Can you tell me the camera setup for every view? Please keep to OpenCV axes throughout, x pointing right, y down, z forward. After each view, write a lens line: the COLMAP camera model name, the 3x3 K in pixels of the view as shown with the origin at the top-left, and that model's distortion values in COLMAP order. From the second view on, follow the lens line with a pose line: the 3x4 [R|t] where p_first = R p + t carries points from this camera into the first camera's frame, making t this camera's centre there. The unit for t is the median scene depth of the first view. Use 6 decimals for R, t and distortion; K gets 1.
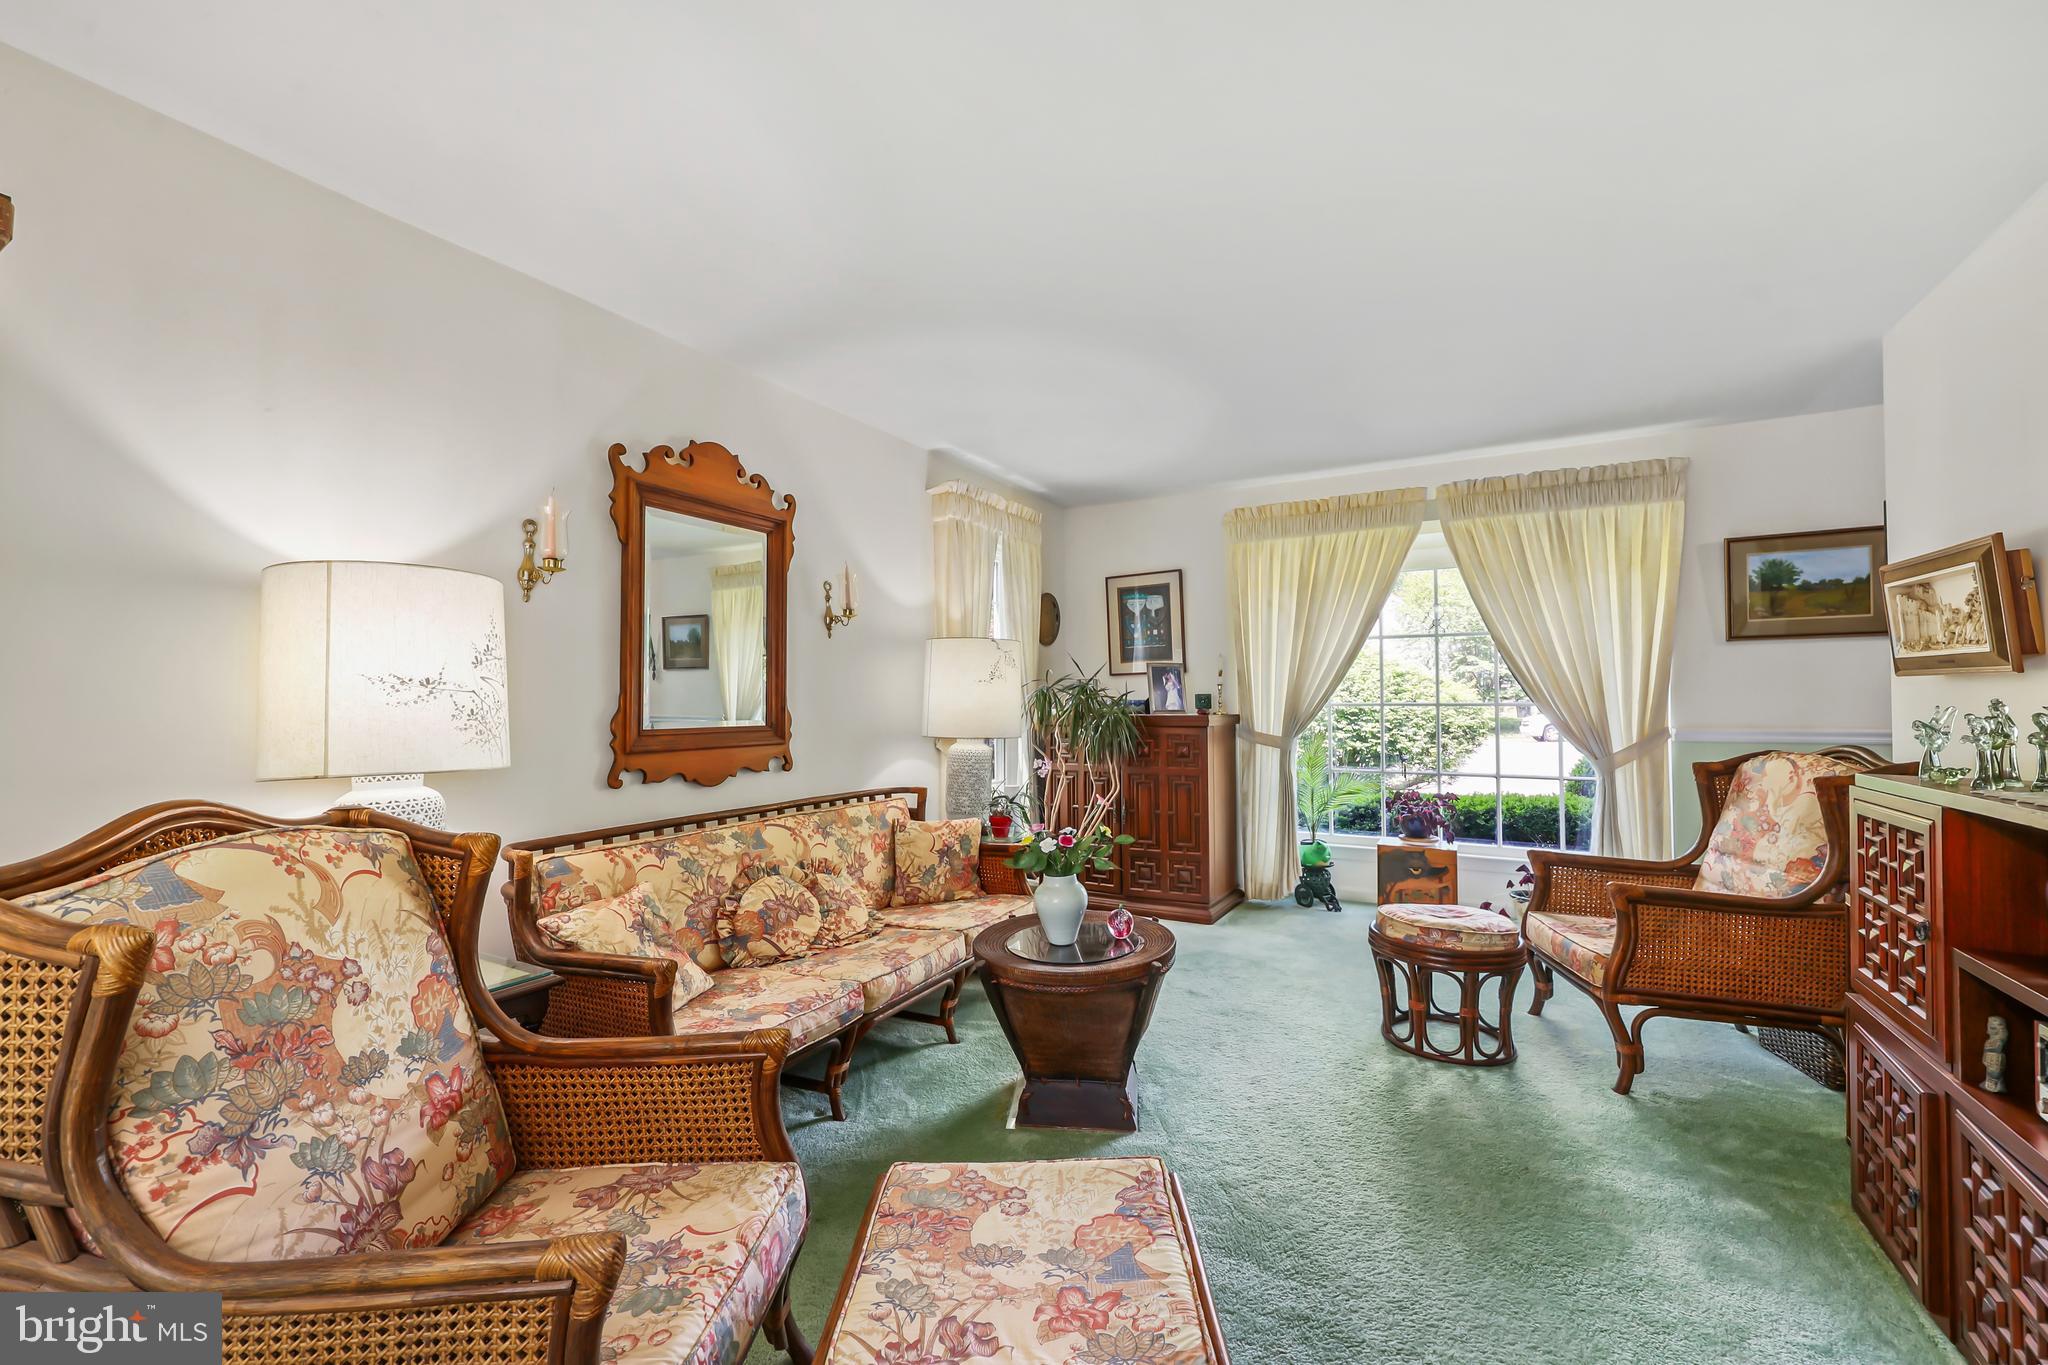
lens RADIAL K [[828.7, 0, 1027.9], [0, 828.7, 689.4], [0, 0, 1]] dist [0.000051, 0.000089]
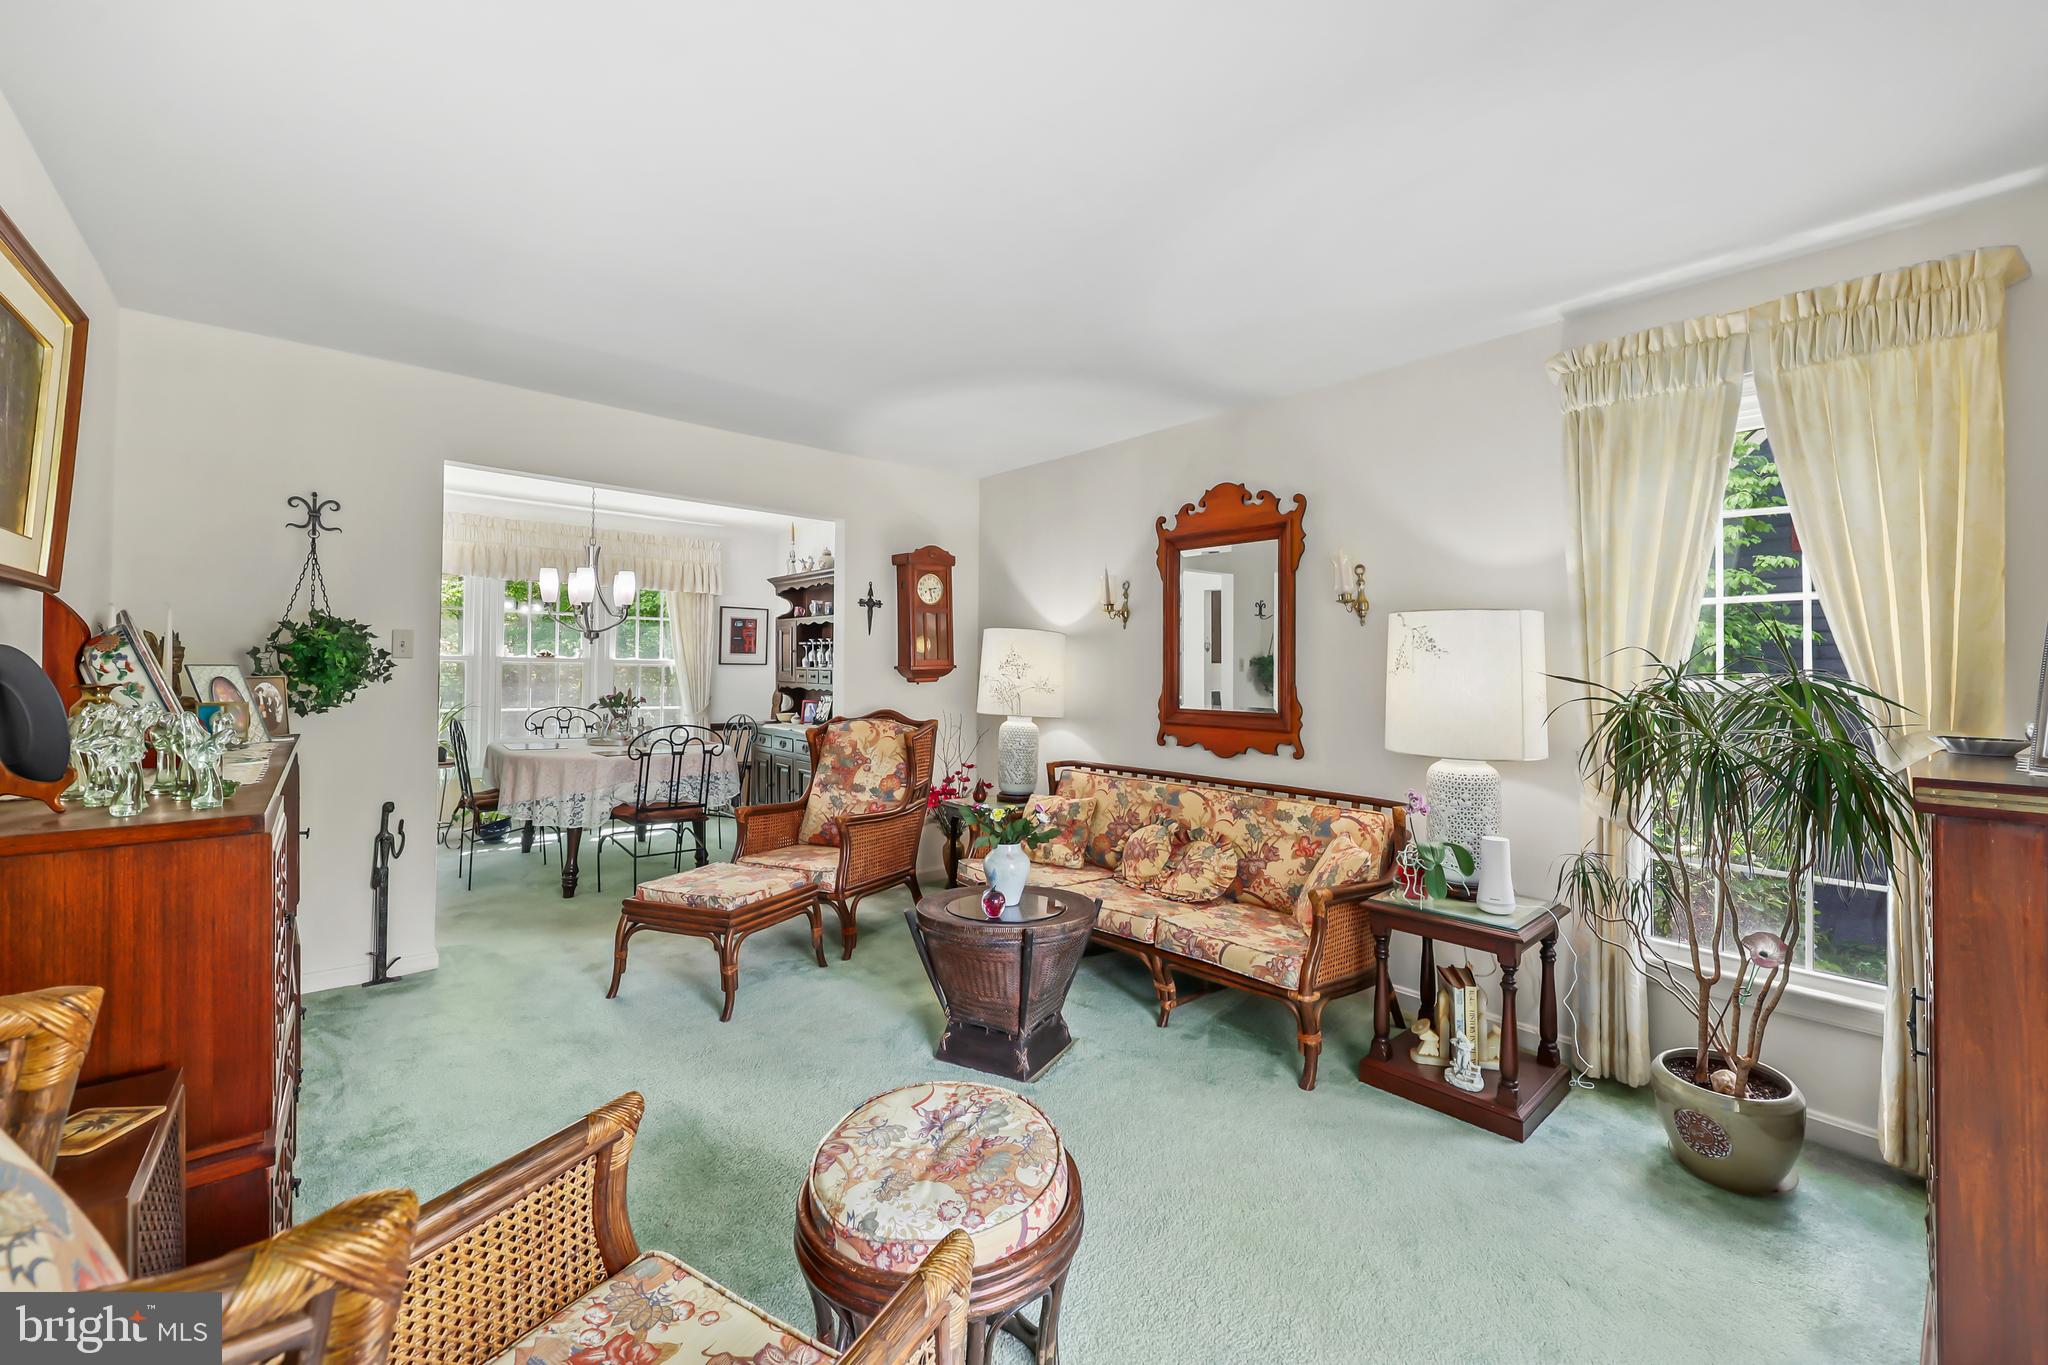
lens RADIAL K [[828.7, 0, 1027.9], [0, 828.7, 689.4], [0, 0, 1]] dist [0.000051, 0.000089]
pose [[-0.341664, 0.024896, -0.939492, 0.942214], [0.004175, 0.999679, 0.024973, -0.020086], [0.939813, 0.004610, -0.341659, 1.204243]]
